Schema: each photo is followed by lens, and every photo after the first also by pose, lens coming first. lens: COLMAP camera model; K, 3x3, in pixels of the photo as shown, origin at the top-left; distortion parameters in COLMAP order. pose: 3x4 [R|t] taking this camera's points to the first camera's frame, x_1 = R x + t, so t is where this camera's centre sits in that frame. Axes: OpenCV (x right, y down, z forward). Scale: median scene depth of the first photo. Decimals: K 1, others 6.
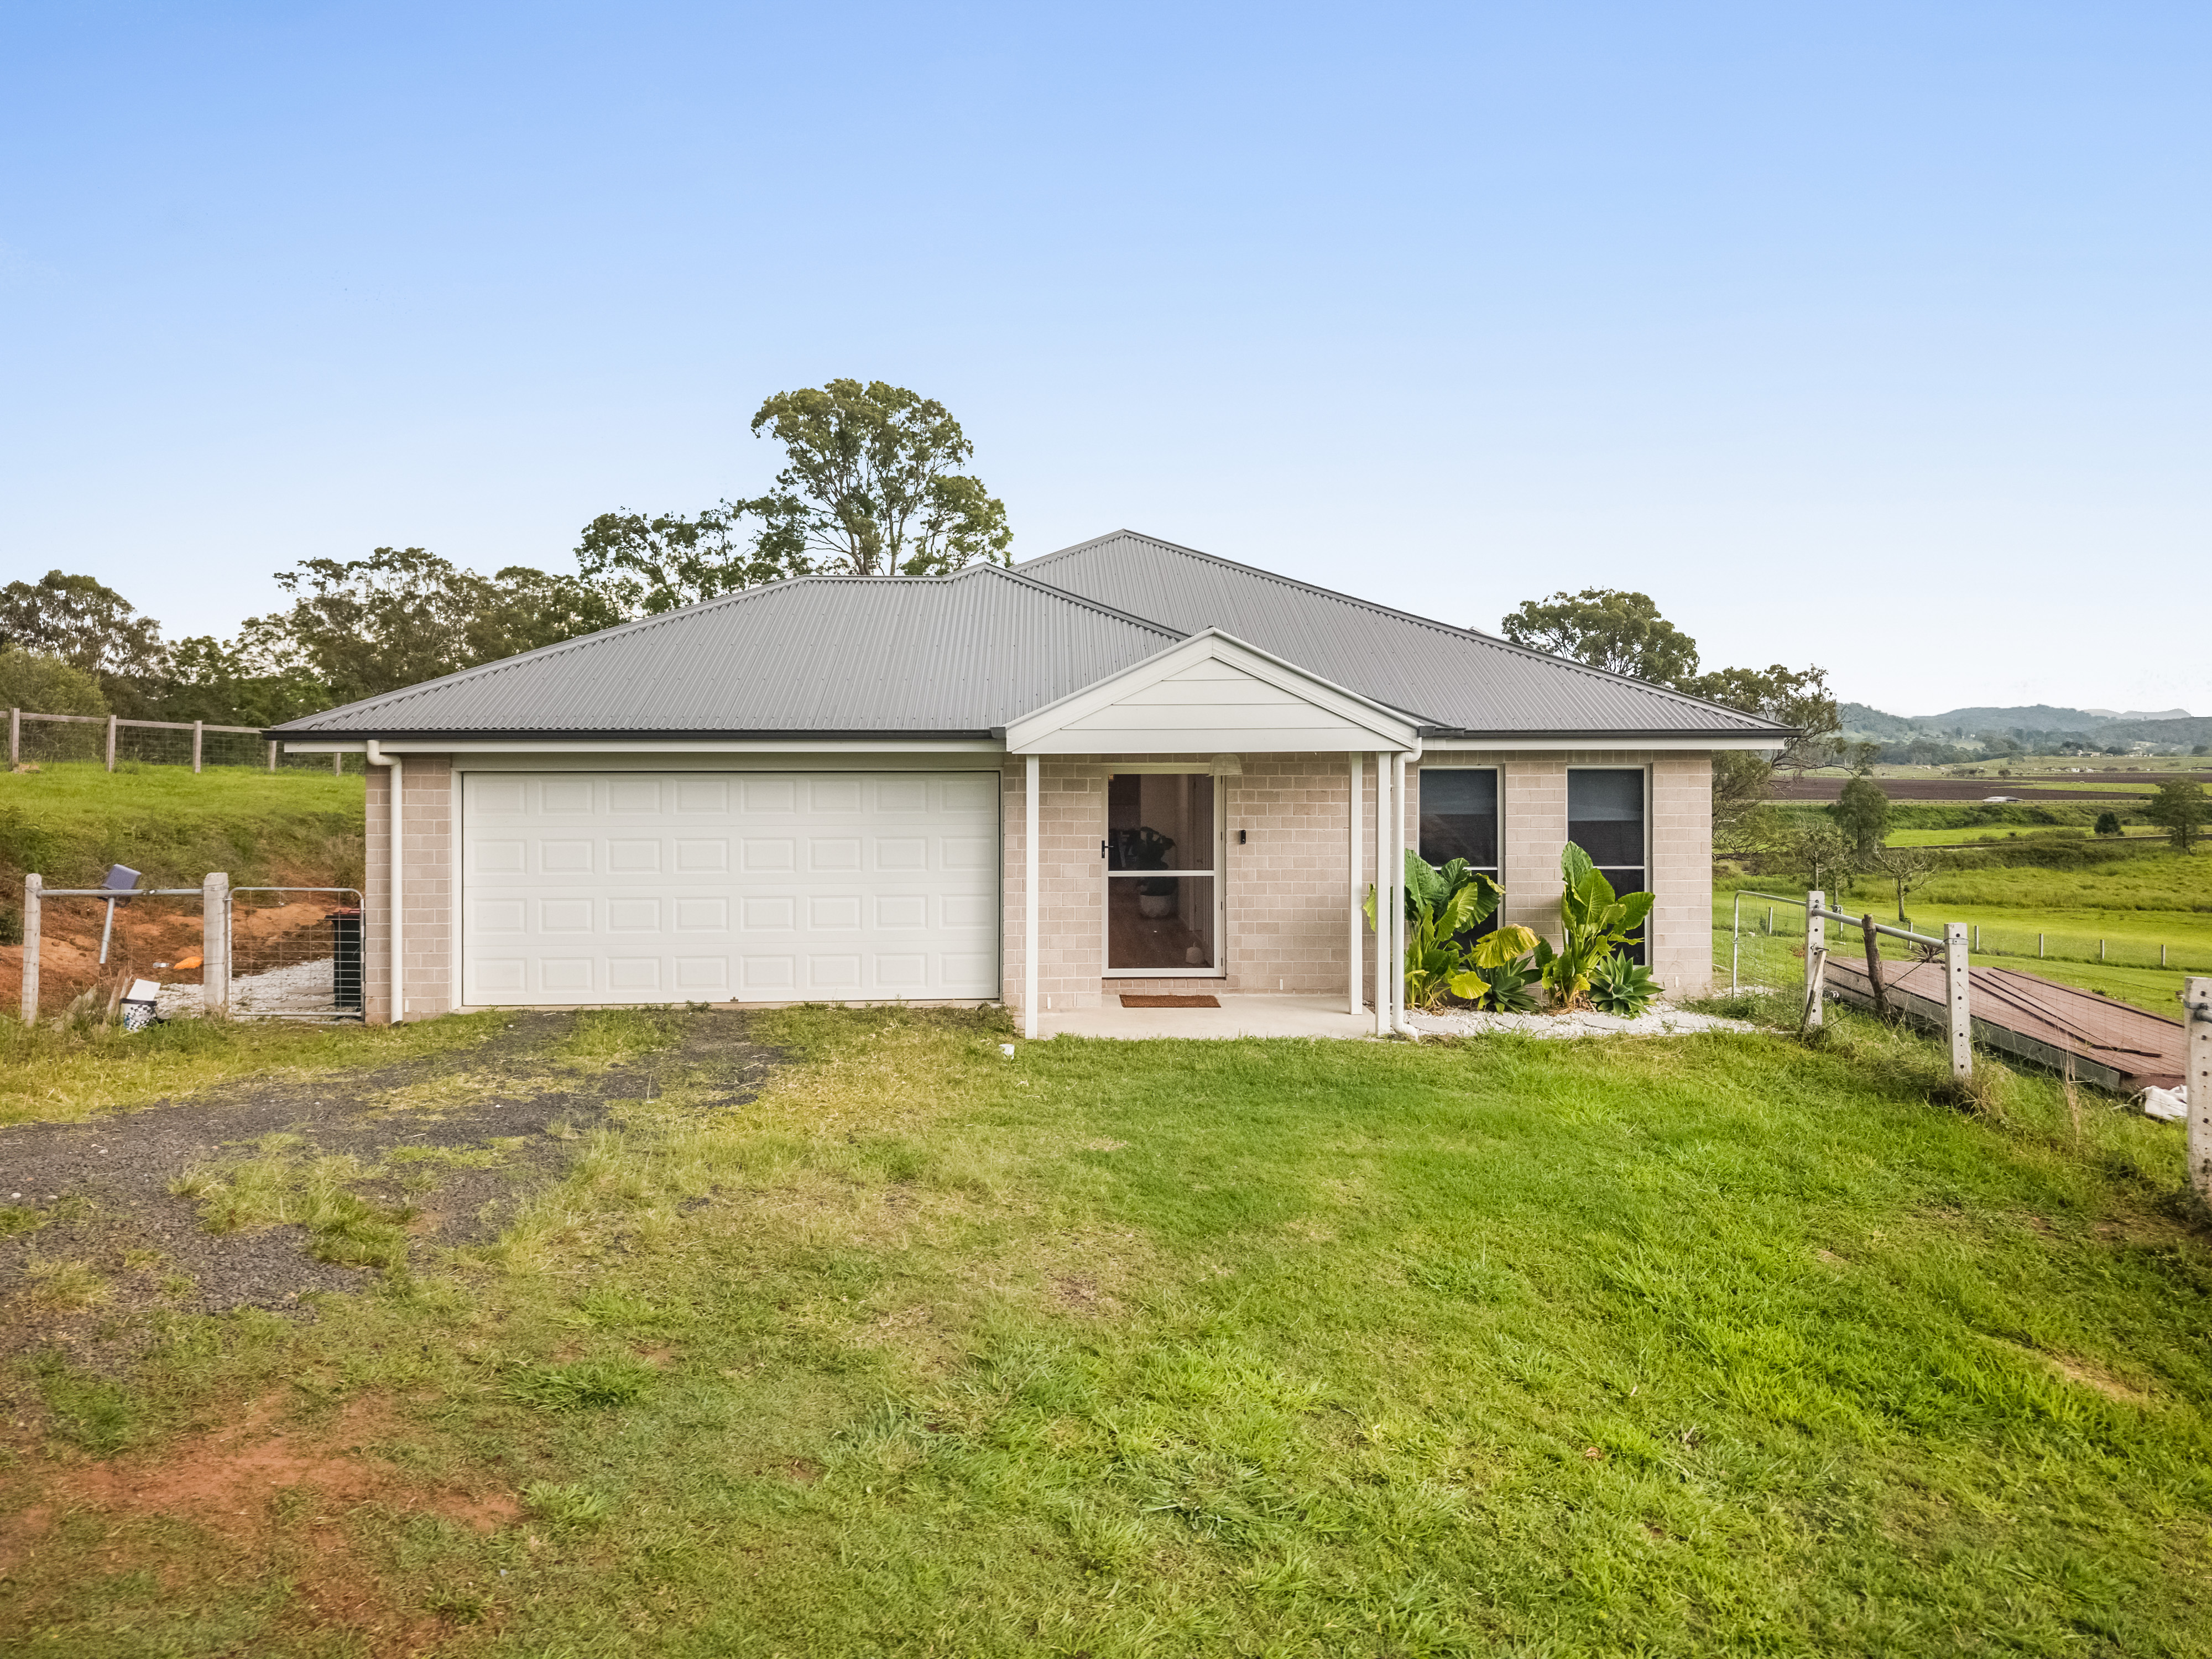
lens RADIAL K [[1478.1, 0, 1106.0], [0, 1478.1, 829.5], [0, 0, 1]] dist [0.086756, -0.116175]
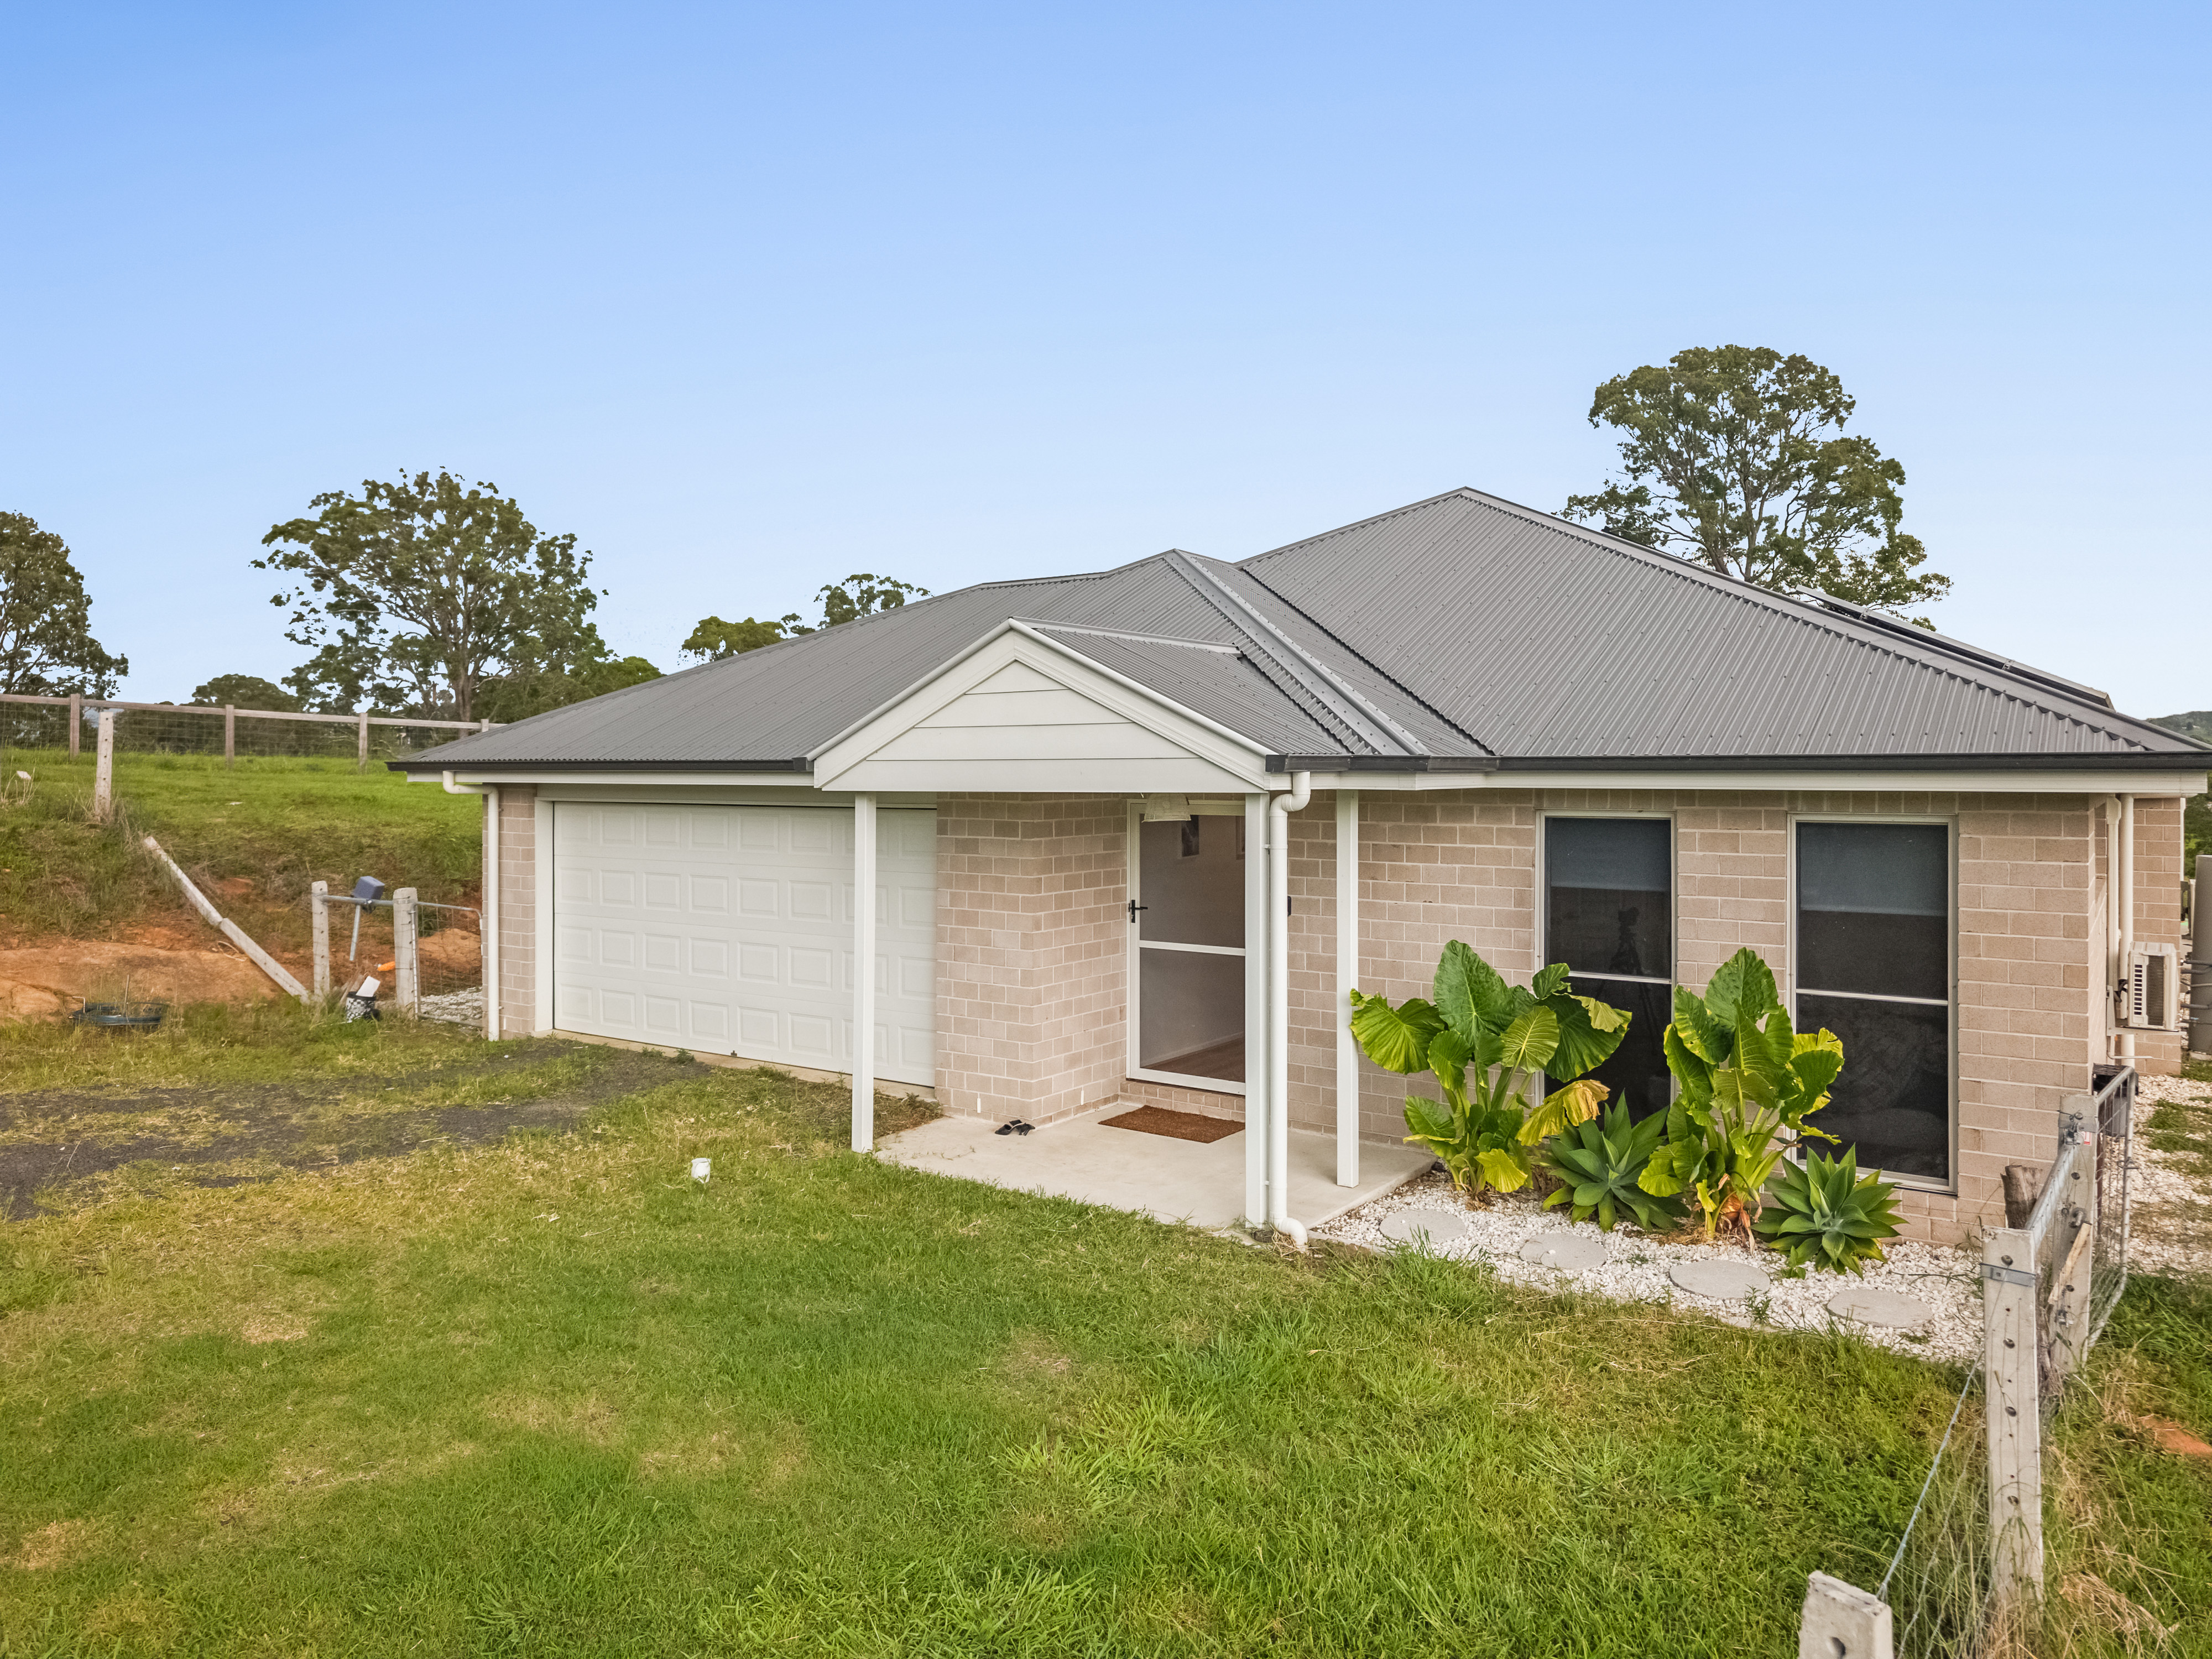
lens RADIAL K [[1478.1, 0, 1106.0], [0, 1478.1, 829.5], [0, 0, 1]] dist [0.086756, -0.116175]
pose [[0.805708, 0.027619, -0.591668, 0.438843], [-0.031067, 0.999508, 0.004352, -0.031963], [0.591497, 0.014875, 0.806170, 0.368835]]
